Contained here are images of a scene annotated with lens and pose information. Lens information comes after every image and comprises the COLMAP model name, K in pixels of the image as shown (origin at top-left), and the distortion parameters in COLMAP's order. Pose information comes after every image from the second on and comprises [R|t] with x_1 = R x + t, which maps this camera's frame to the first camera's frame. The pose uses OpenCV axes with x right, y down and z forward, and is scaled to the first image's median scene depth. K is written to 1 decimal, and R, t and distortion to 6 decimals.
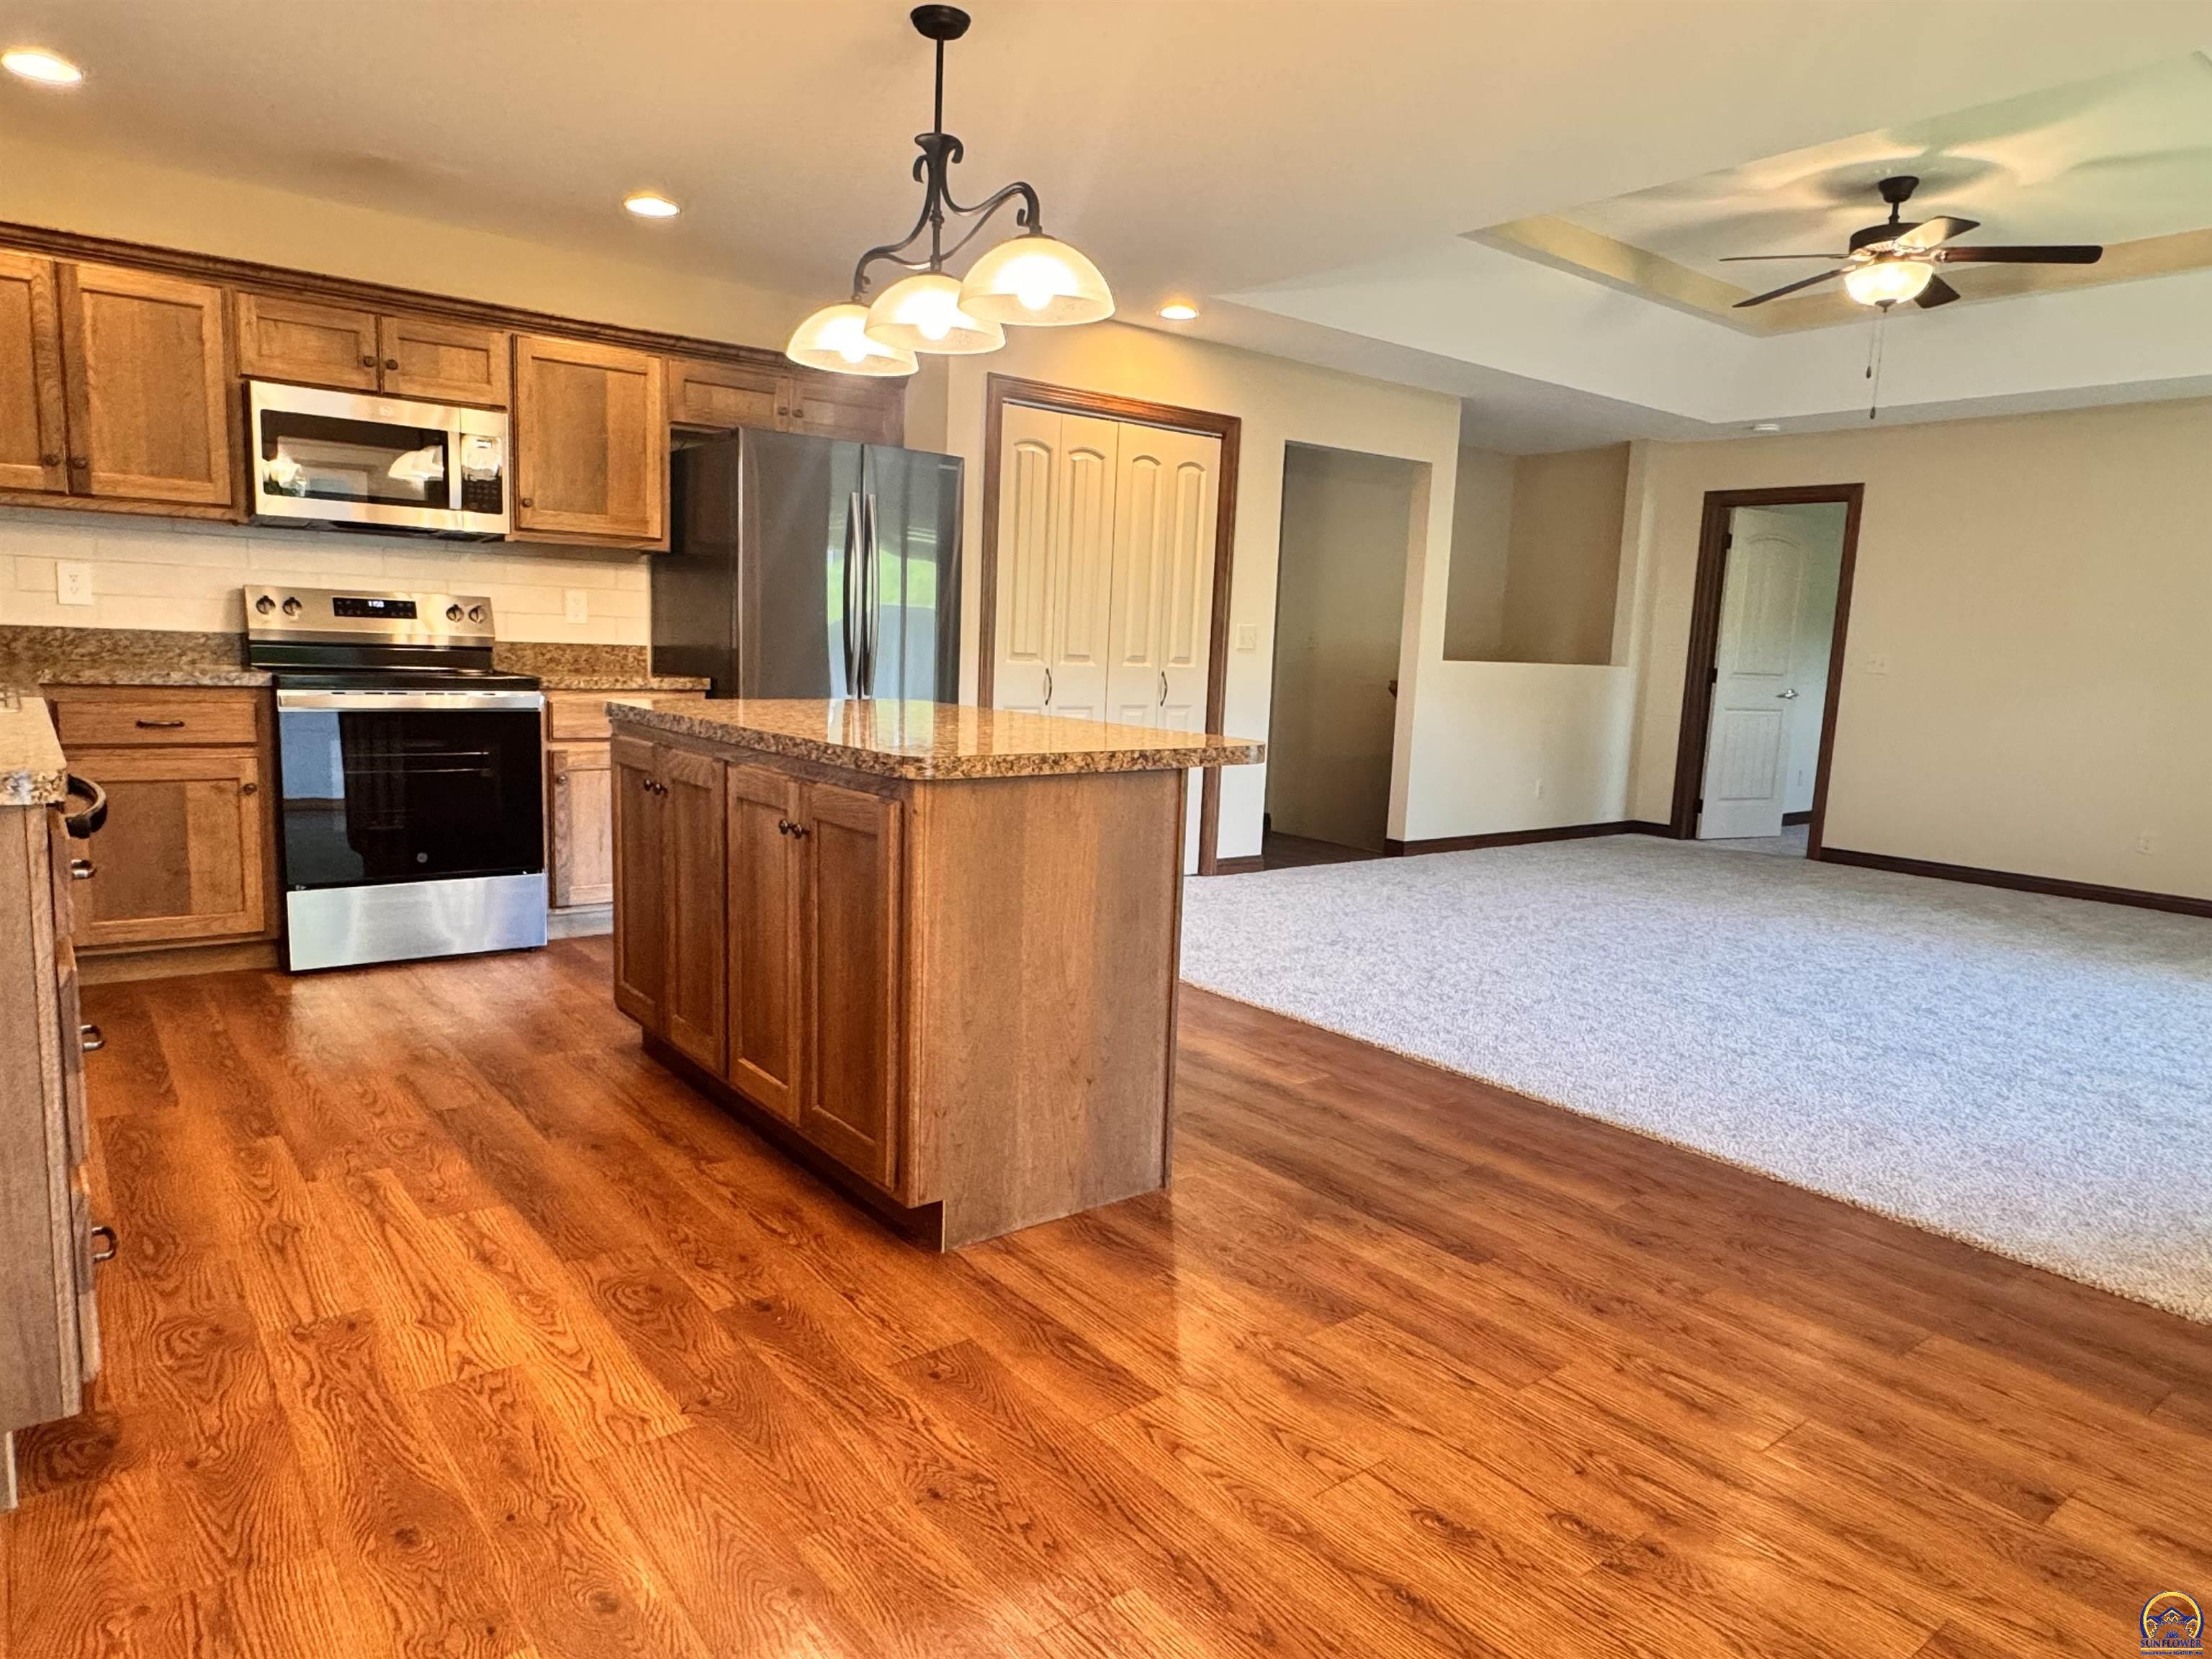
lens RADIAL K [[1385.4, 0, 1090.1], [0, 1385.4, 834.3], [0, 0, 1]] dist [-0.004132, -0.000397]
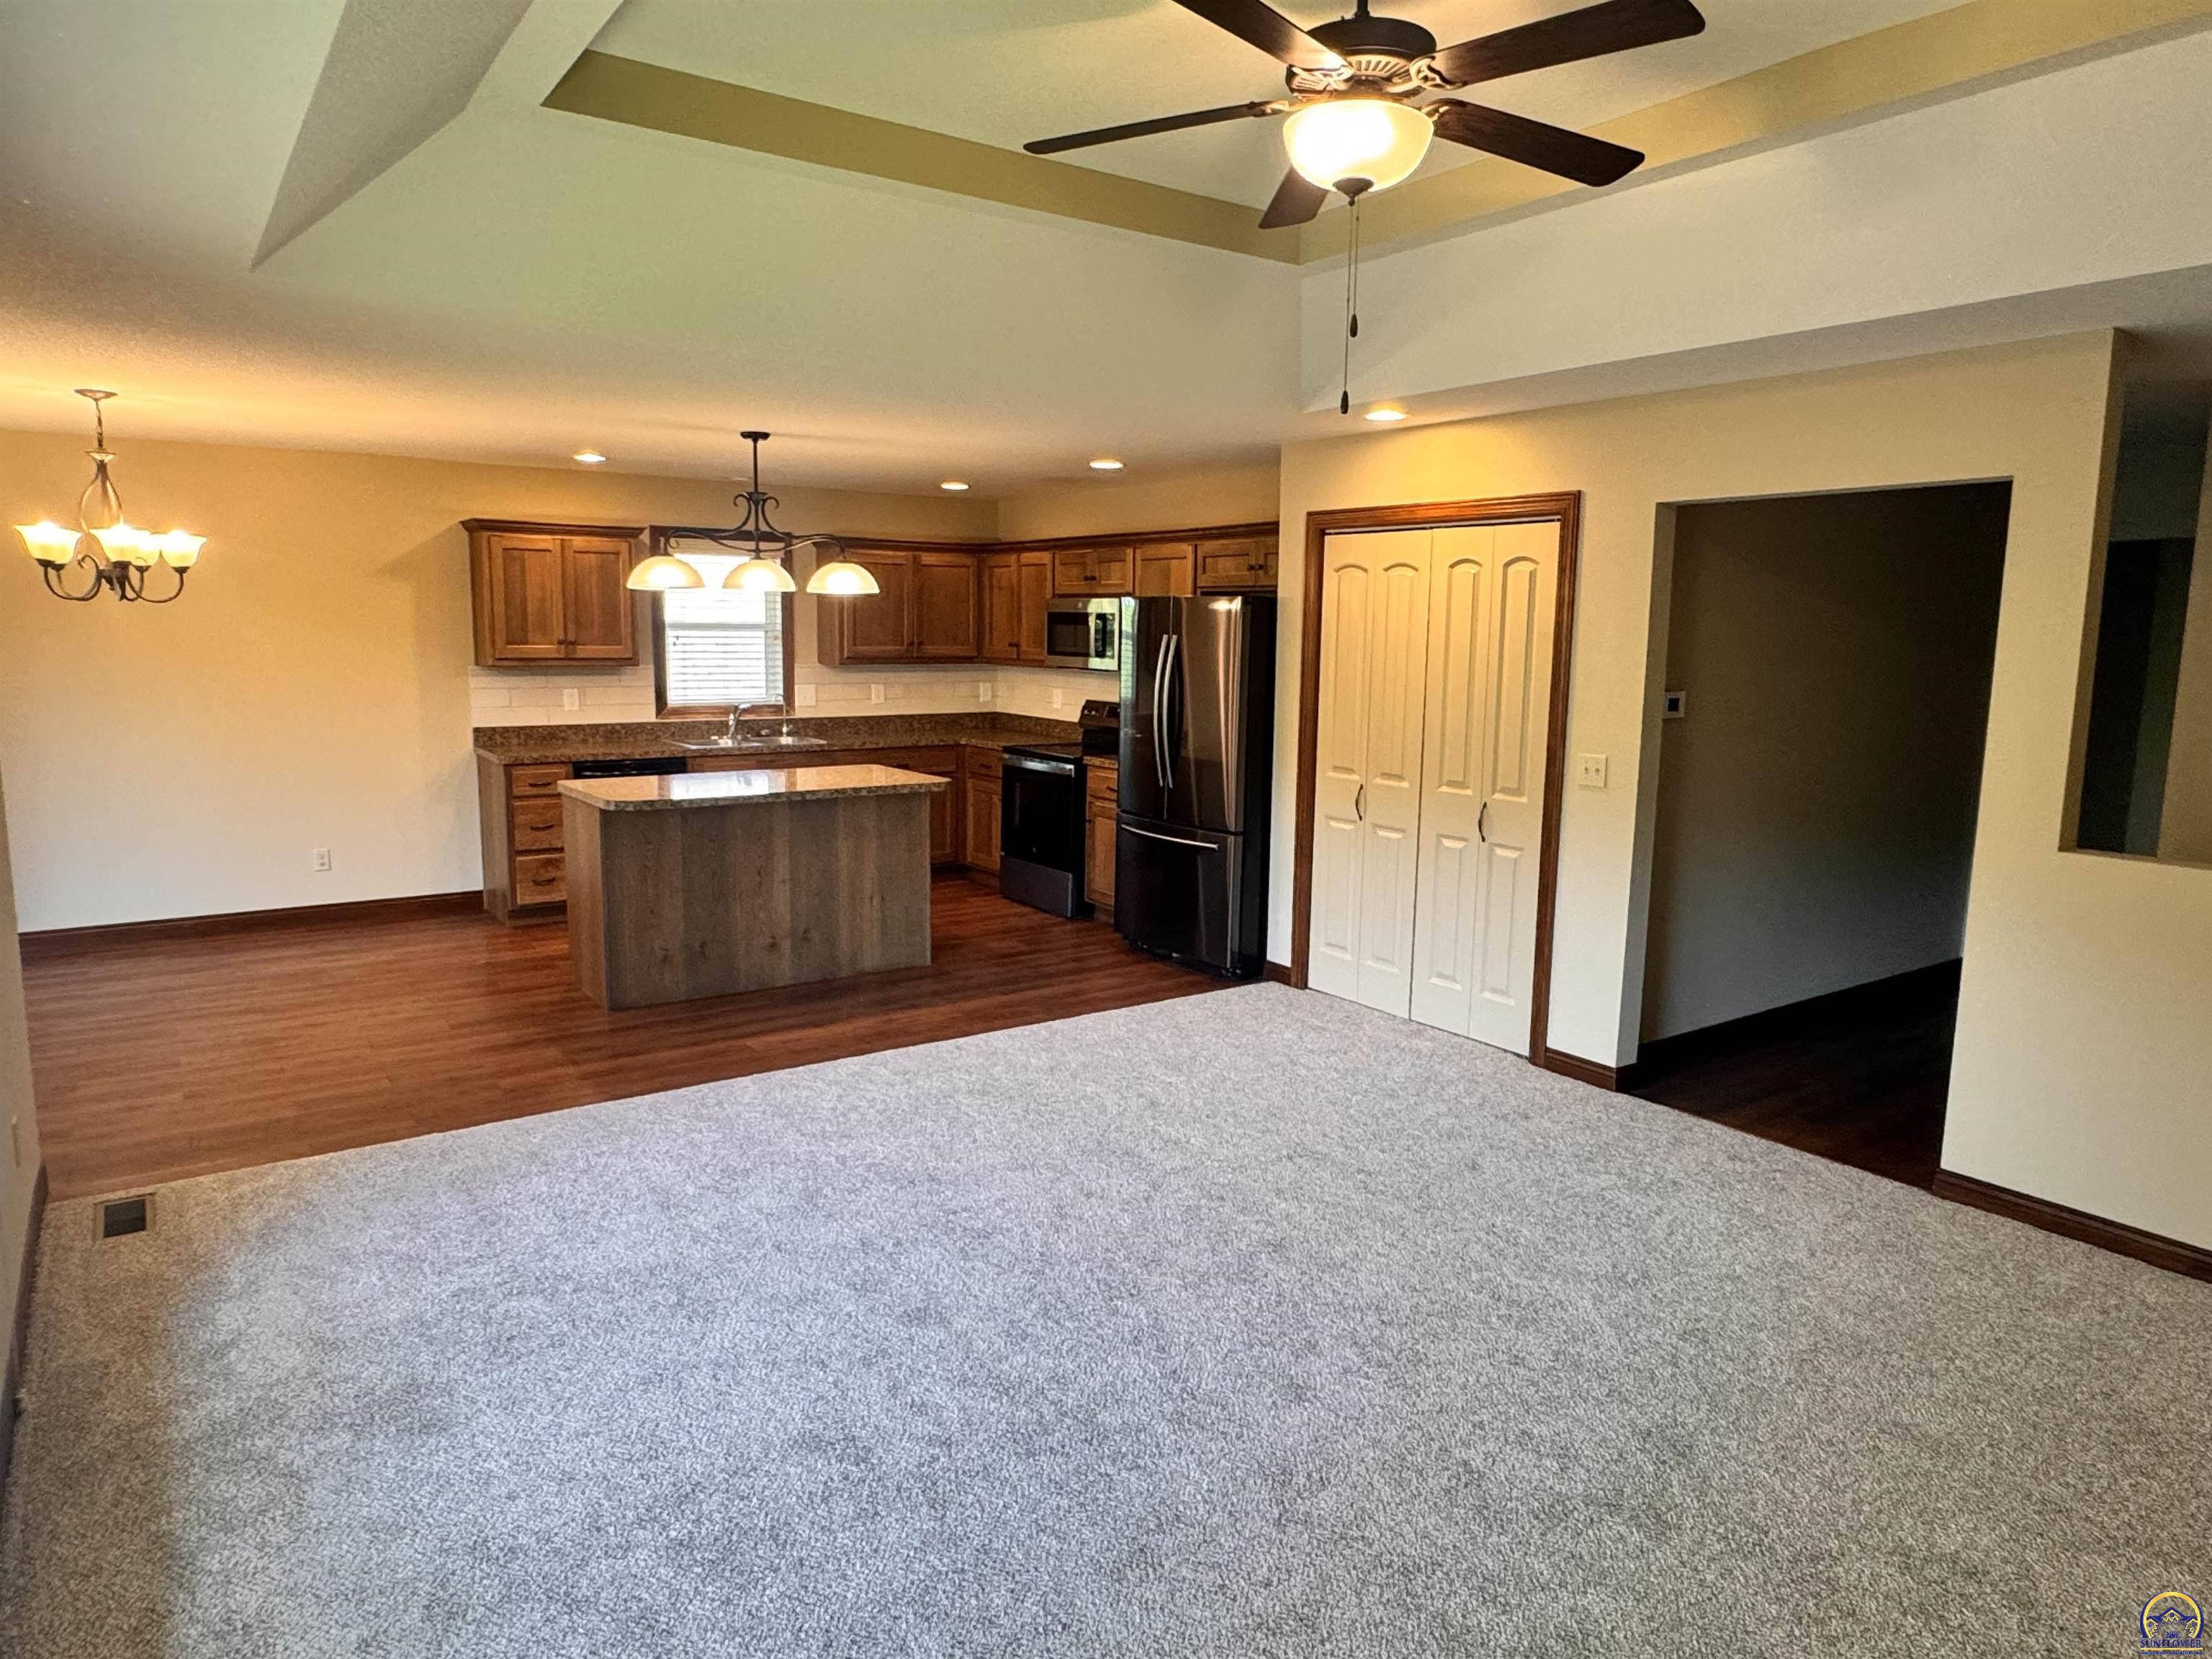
lens RADIAL K [[1375.5, 0, 1095.6], [0, 1375.5, 821.9], [0, 0, 1]] dist [0.004121, 0.001849]
pose [[-0.051141, 0.103822, -0.993280, 1.240827], [-0.156023, 0.981539, 0.110628, -0.219561], [0.986429, 0.160633, -0.033998, 1.073099]]
